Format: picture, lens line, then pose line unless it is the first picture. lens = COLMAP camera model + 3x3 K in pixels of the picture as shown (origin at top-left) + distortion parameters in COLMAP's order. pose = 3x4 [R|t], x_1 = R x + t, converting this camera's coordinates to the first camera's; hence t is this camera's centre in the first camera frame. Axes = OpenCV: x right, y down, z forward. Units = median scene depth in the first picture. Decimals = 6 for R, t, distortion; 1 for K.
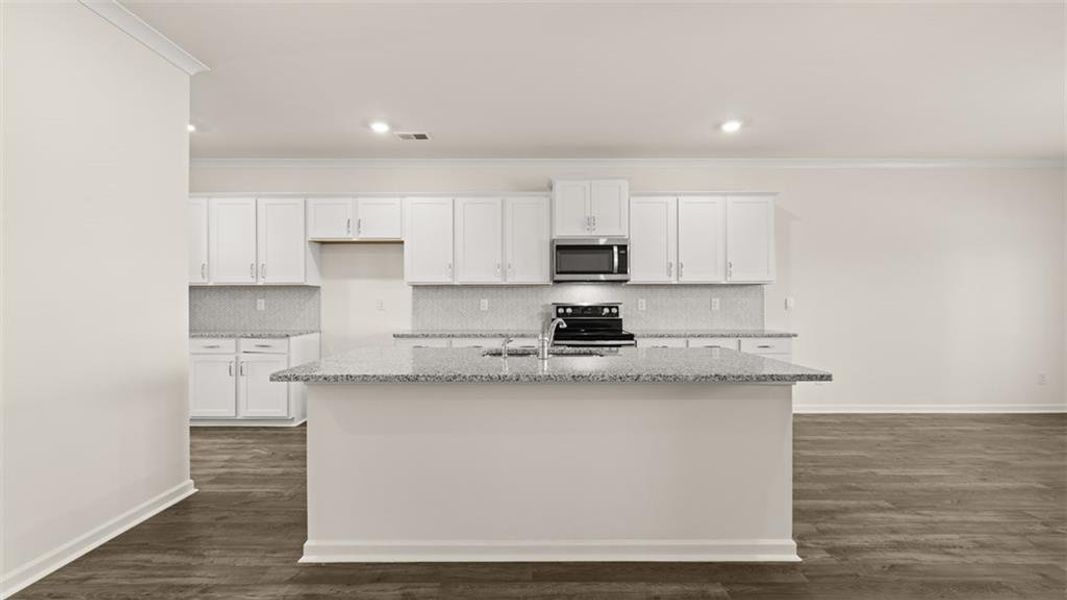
lens RADIAL K [[437.6, 0, 530.7], [0, 437.6, 296.3], [0, 0, 1]] dist [-0.010321, -0.000227]
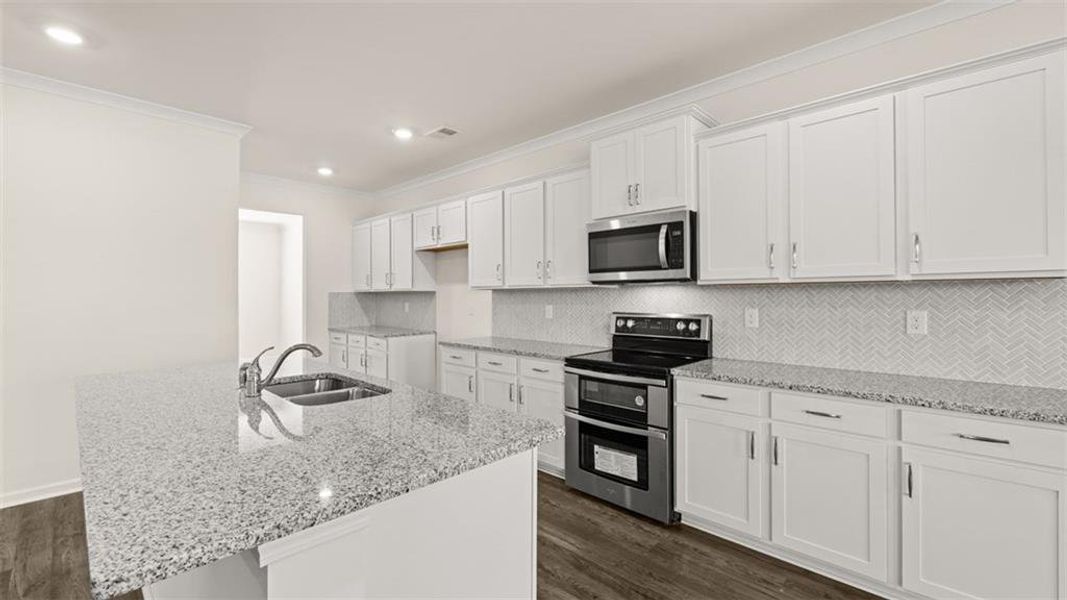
lens RADIAL K [[437.6, 0, 524.4], [0, 437.6, 293.1], [0, 0, 1]] dist [-0.010321, -0.000227]
pose [[0.731365, -0.005617, -0.681964, 0.449518], [0.005120, 0.999983, -0.002745, -0.015489], [0.681968, -0.001484, 0.731381, 0.383169]]
